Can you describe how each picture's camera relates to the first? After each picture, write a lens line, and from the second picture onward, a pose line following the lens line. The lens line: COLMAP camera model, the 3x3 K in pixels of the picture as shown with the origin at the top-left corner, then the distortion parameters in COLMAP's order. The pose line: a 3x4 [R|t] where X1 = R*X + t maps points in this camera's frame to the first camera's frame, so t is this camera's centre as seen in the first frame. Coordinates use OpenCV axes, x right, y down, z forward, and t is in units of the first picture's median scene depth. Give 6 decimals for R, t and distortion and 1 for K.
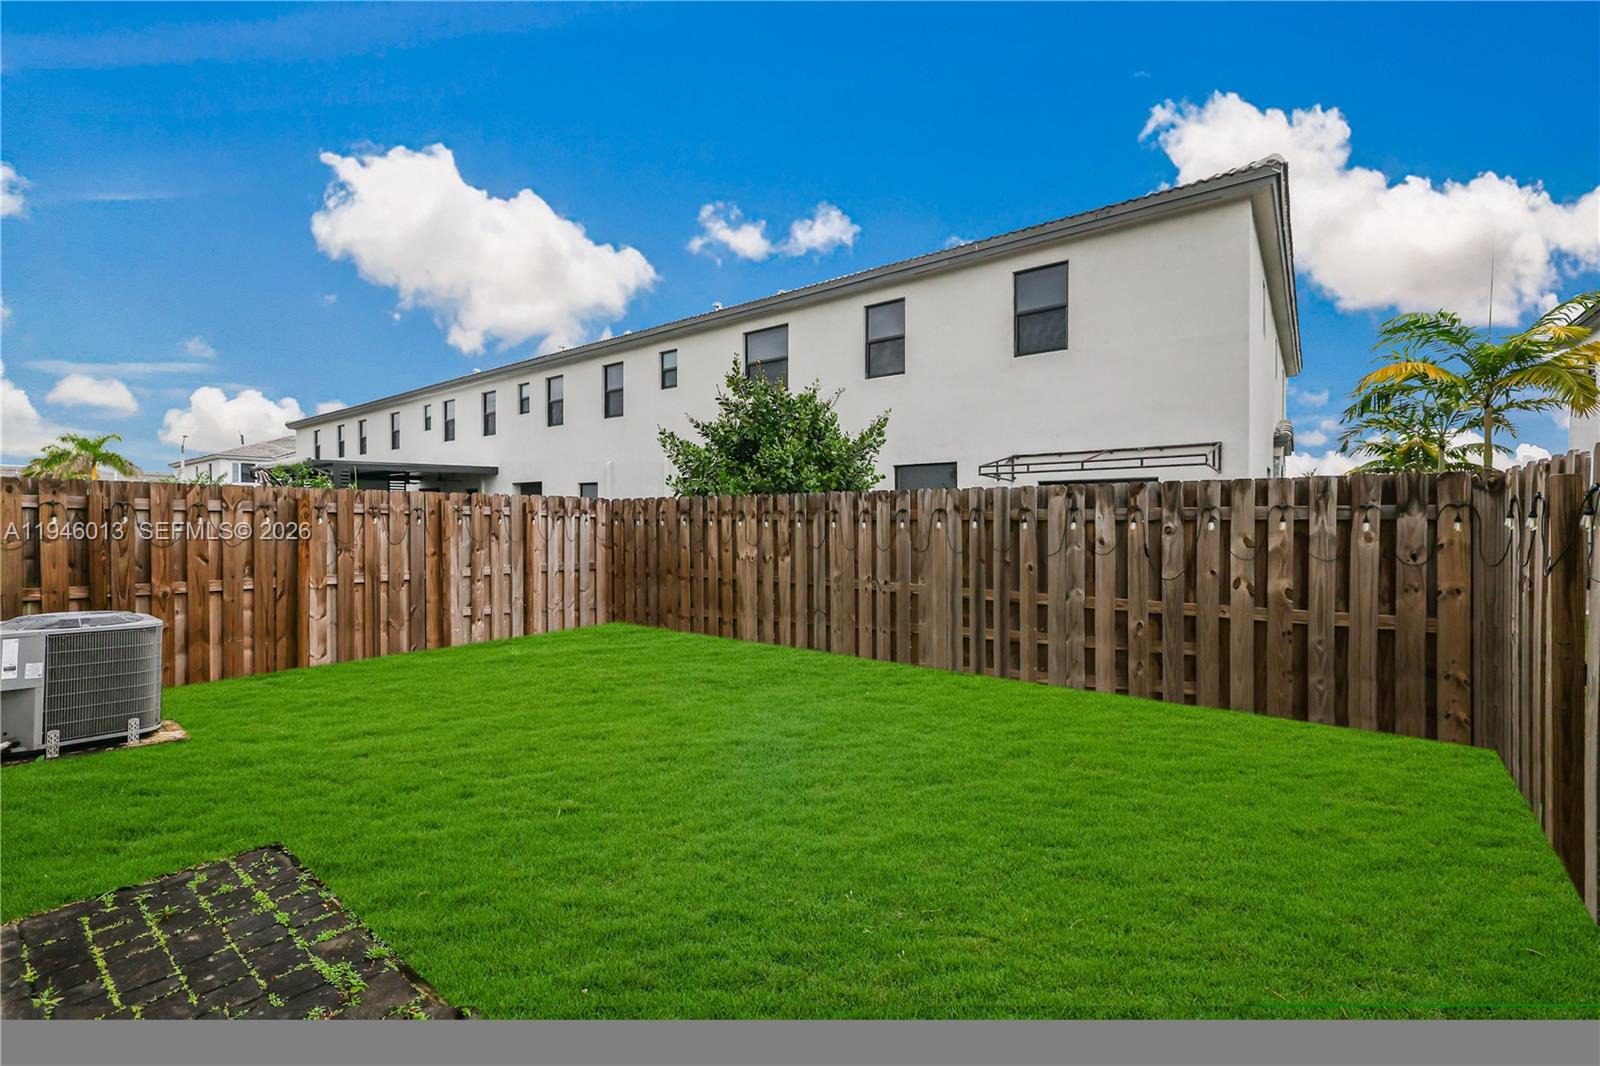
lens RADIAL K [[675.3, 0, 757.1], [0, 675.3, 527.4], [0, 0, 1]] dist [-0.001696, -0.000458]
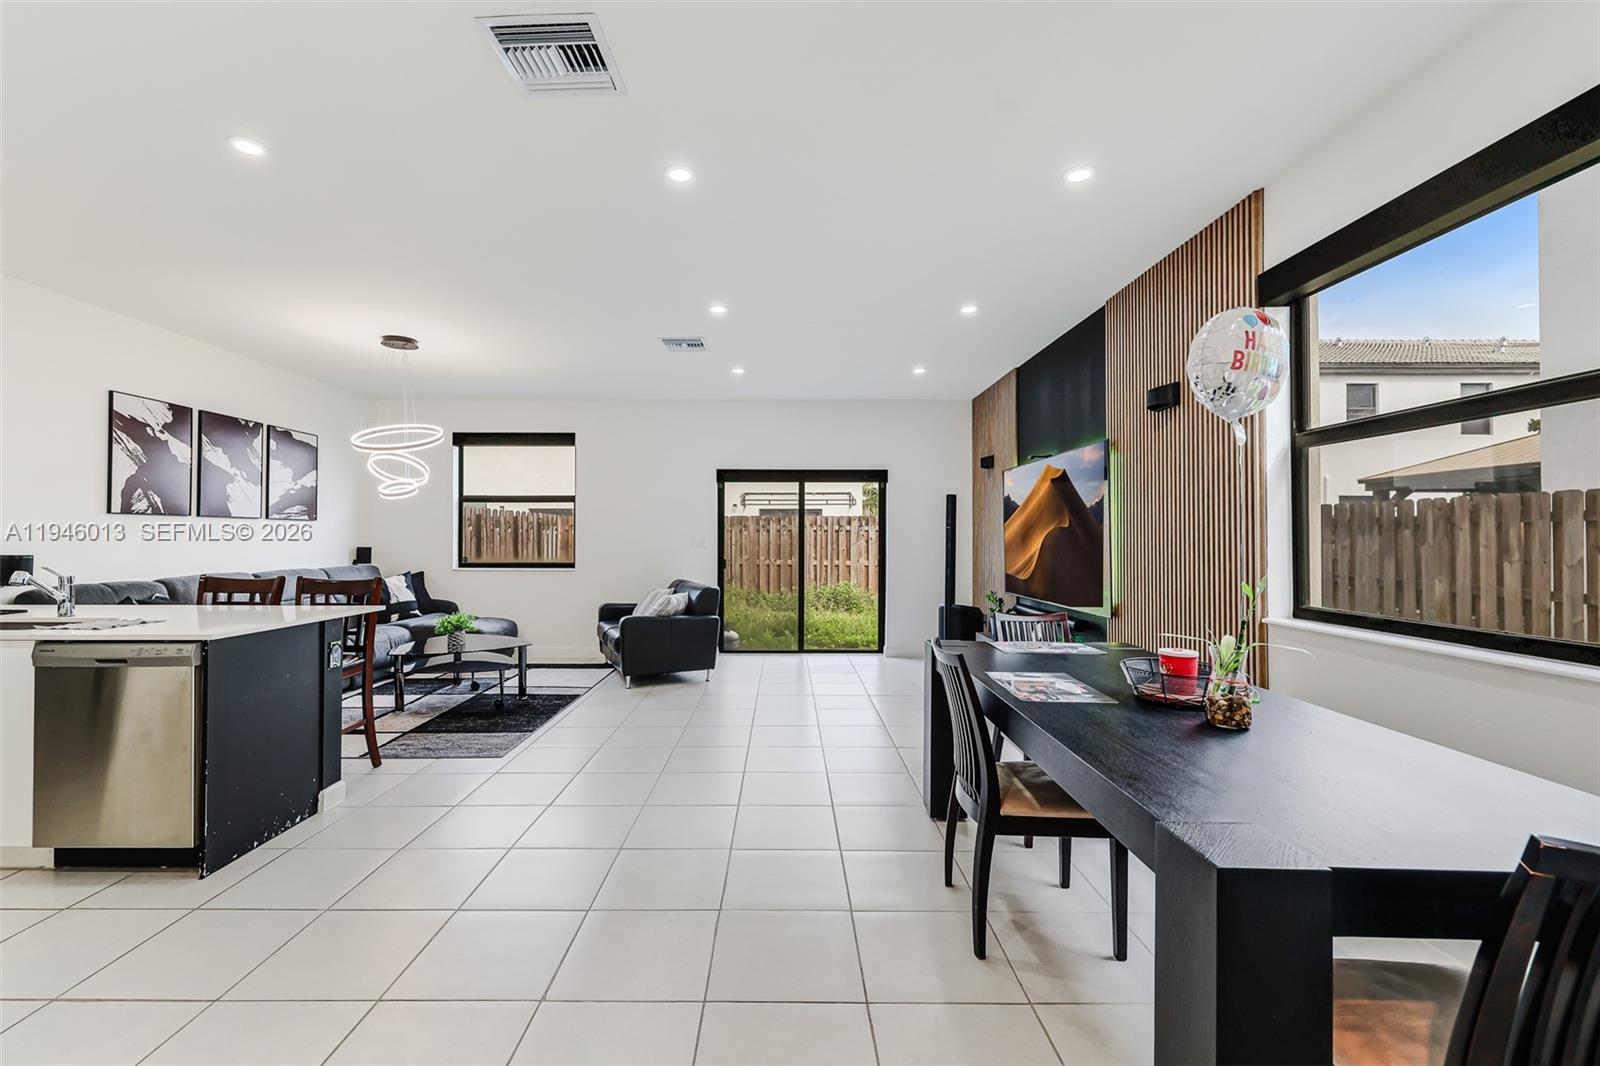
lens RADIAL K [[675.3, 0, 780.9], [0, 675.3, 530.4], [0, 0, 1]] dist [-0.001696, -0.000458]
pose [[0.775971, 0.004937, 0.630749, -1.096130], [0.005541, 0.999877, -0.014644, 0.020277], [-0.630744, 0.014859, 0.775848, -0.615588]]
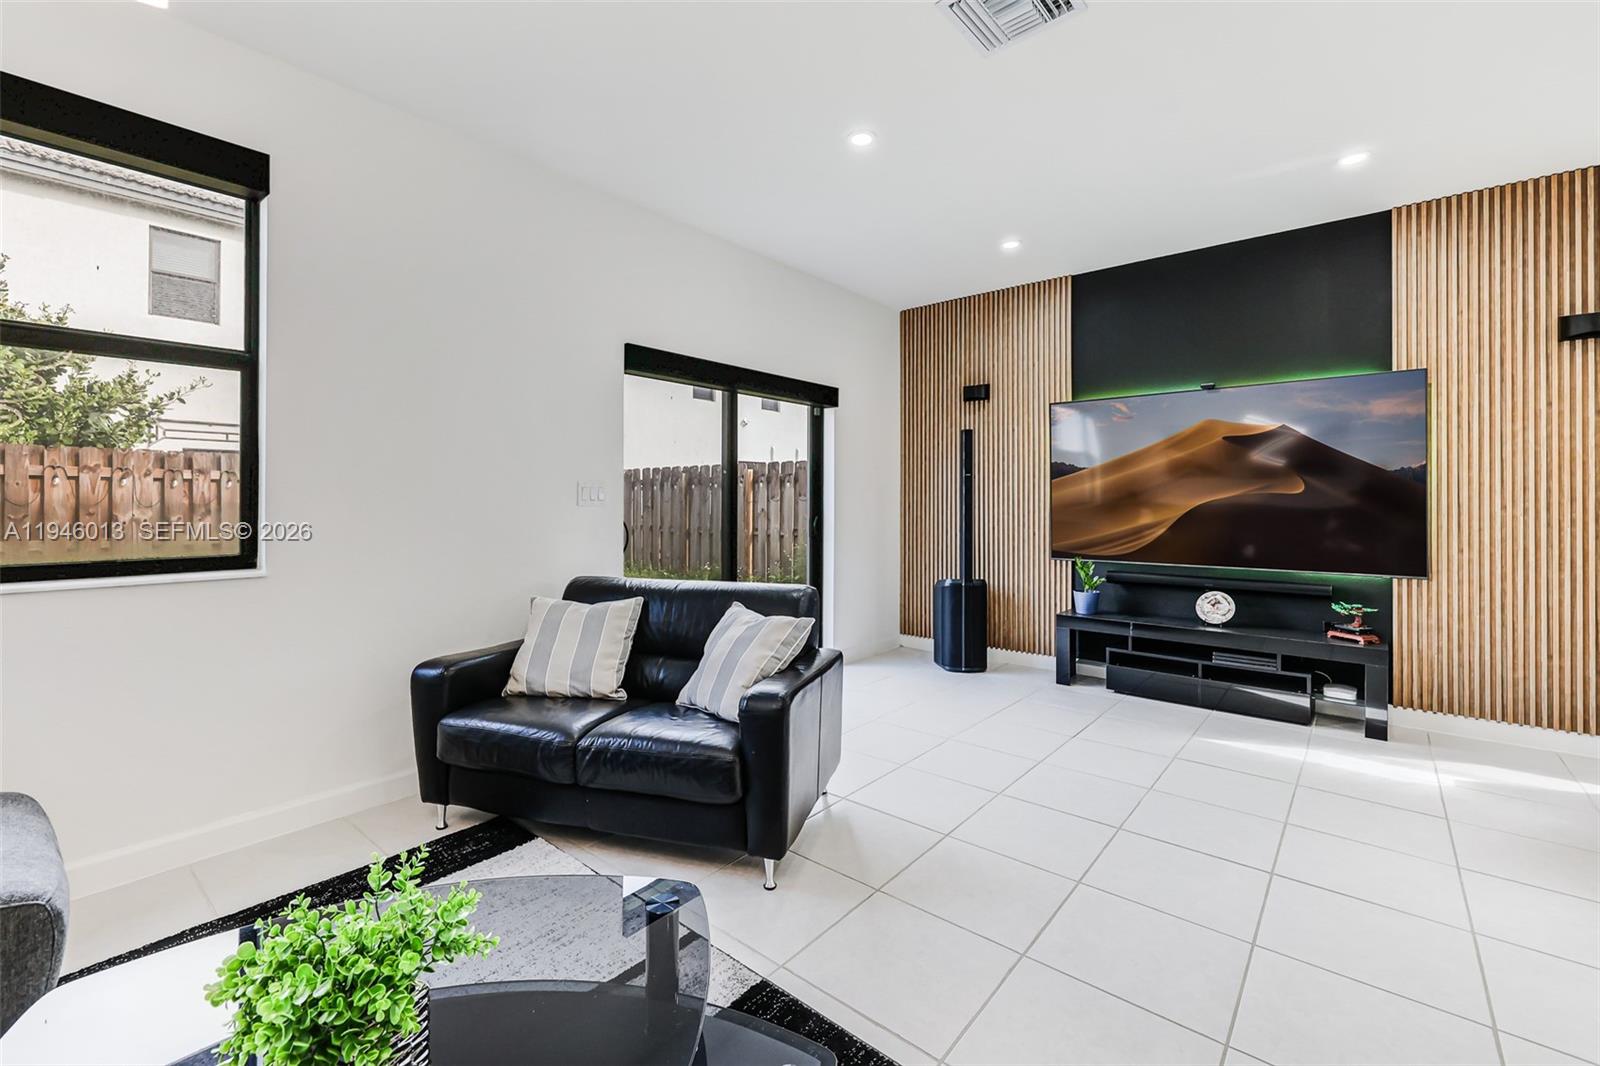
lens RADIAL K [[675.3, 0, 788.1], [0, 675.3, 500.8], [0, 0, 1]] dist [-0.001696, -0.000458]
pose [[0.023787, -0.000626, 0.999717, -1.021009], [0.006823, 0.999977, 0.000464, 0.028577], [-0.999694, 0.006810, 0.023791, 0.153041]]
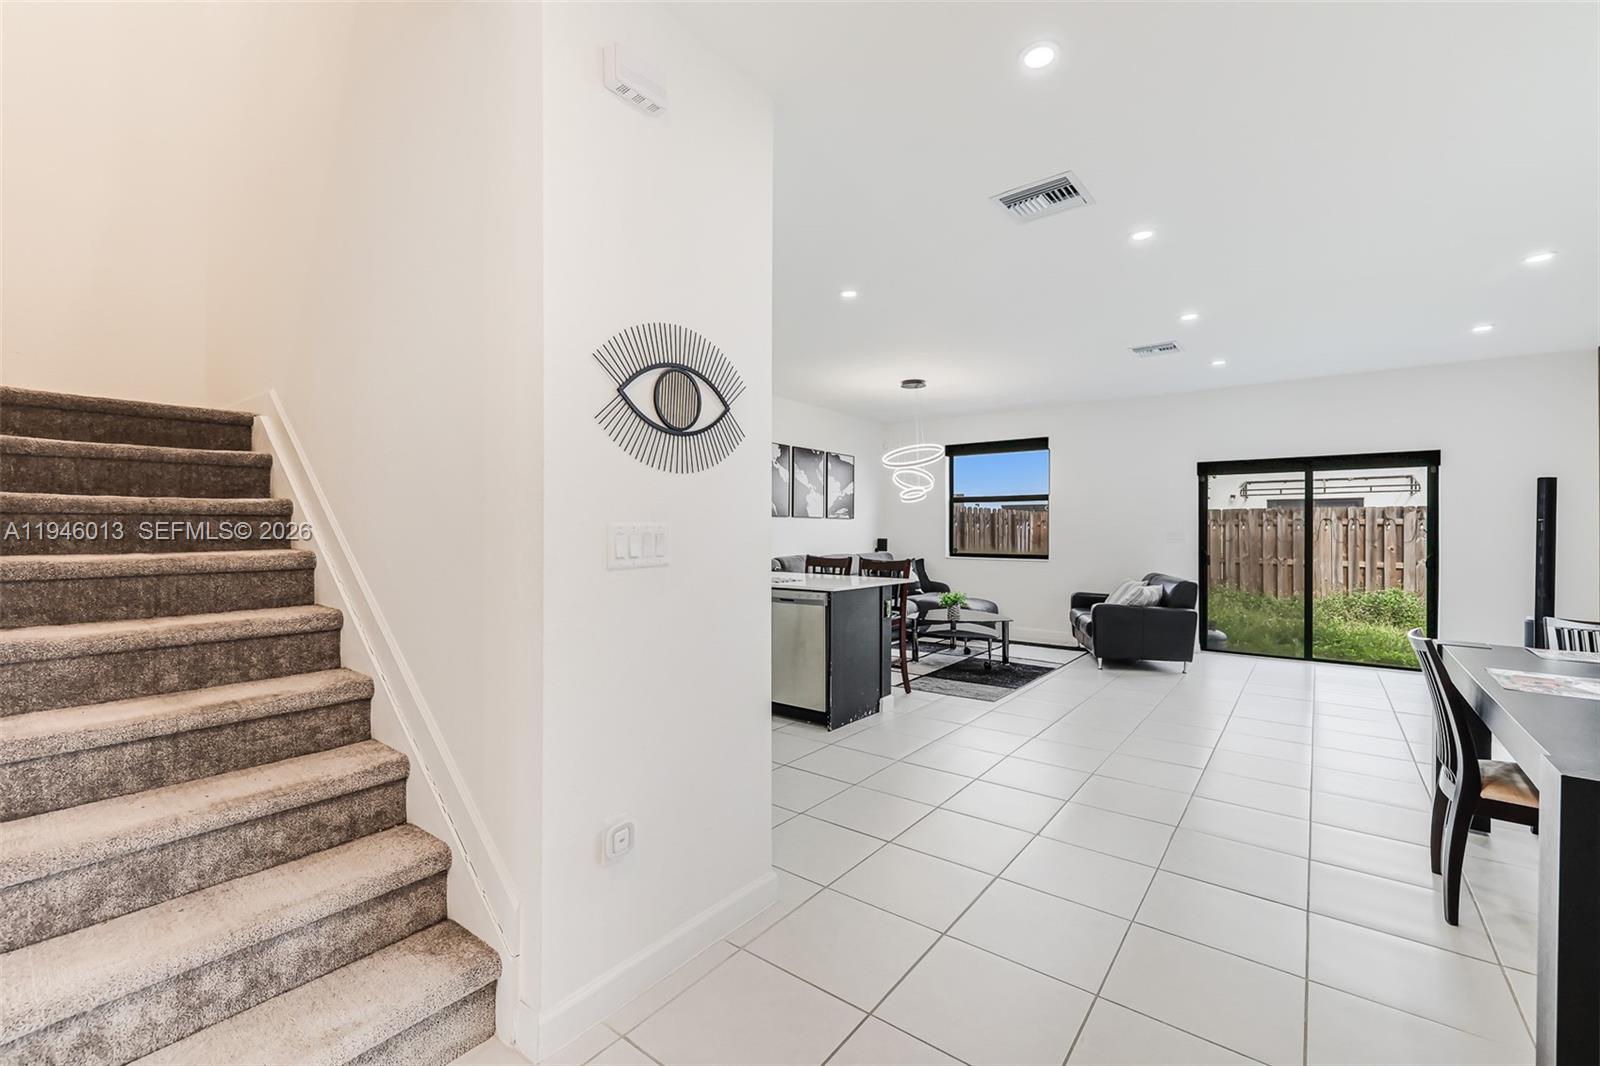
lens RADIAL K [[675.3, 0, 784.0], [0, 675.3, 523.9], [0, 0, 1]] dist [-0.001696, -0.000458]
pose [[0.999796, 0.002025, 0.020101, -1.158453], [-0.001655, 0.999830, -0.018381, 0.022502], [-0.020135, 0.018344, 0.999629, -0.746595]]
